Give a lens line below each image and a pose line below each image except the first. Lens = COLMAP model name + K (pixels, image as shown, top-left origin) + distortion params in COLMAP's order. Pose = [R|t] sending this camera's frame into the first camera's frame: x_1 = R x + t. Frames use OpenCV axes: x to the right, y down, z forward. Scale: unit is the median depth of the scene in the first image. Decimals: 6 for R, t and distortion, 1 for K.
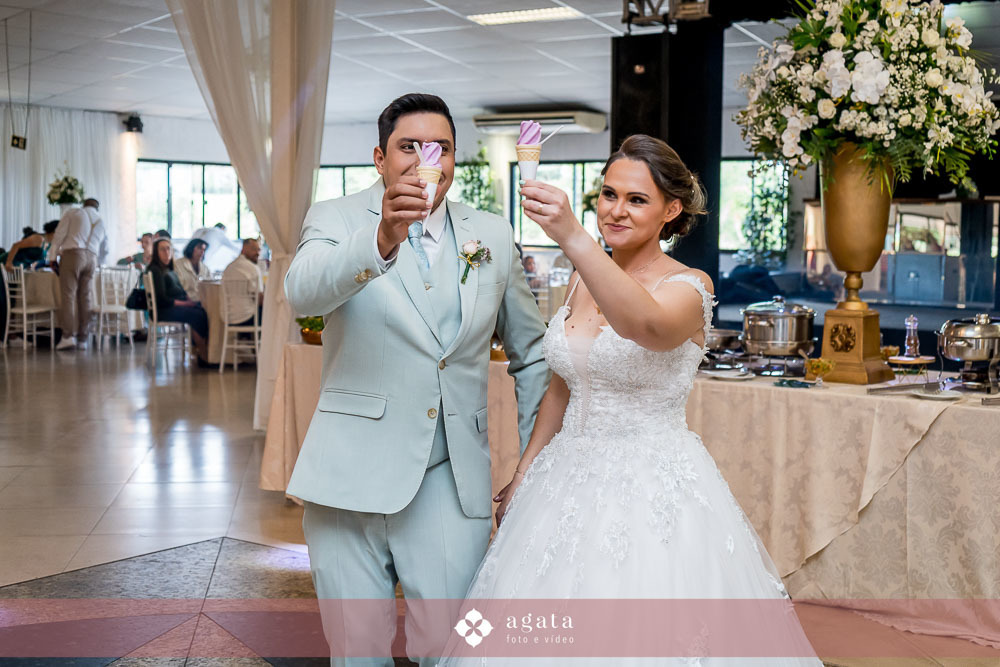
lens RADIAL K [[1393.5, 0, 500.1], [0, 1393.5, 331.6], [0, 0, 1]] dist [-0.006039, 0.000000]
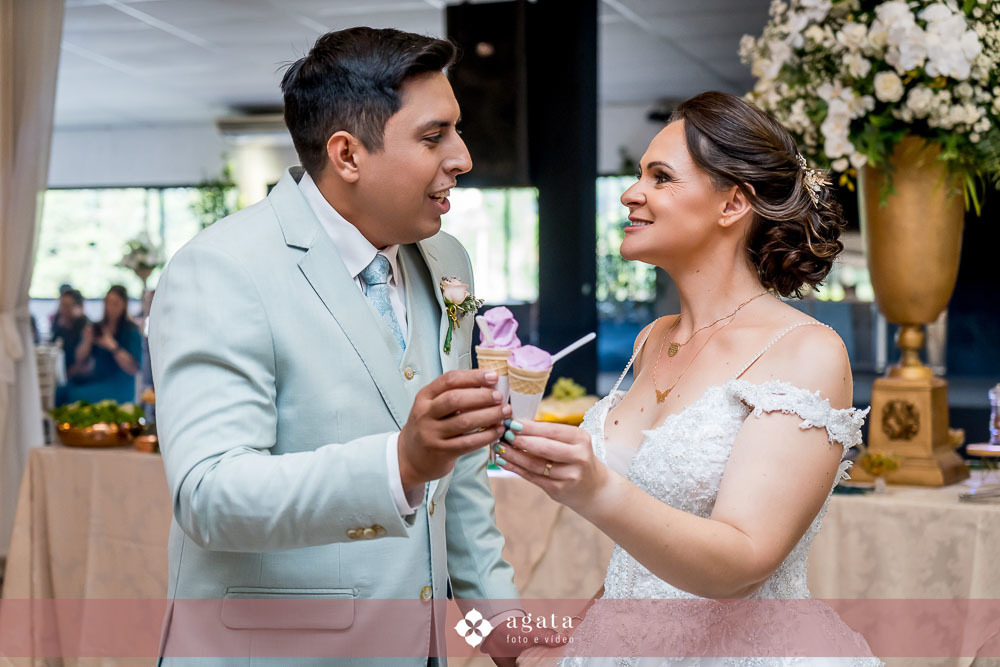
lens RADIAL K [[1845.3, 0, 499.9], [0, 1845.3, 335.6], [0, 0, 1]] dist [0.052713, 0.000000]
pose [[0.987204, -0.016920, 0.158559, -0.099776], [0.023439, 0.998951, -0.039336, -0.006248], [-0.157728, 0.042549, 0.986566, 0.135111]]
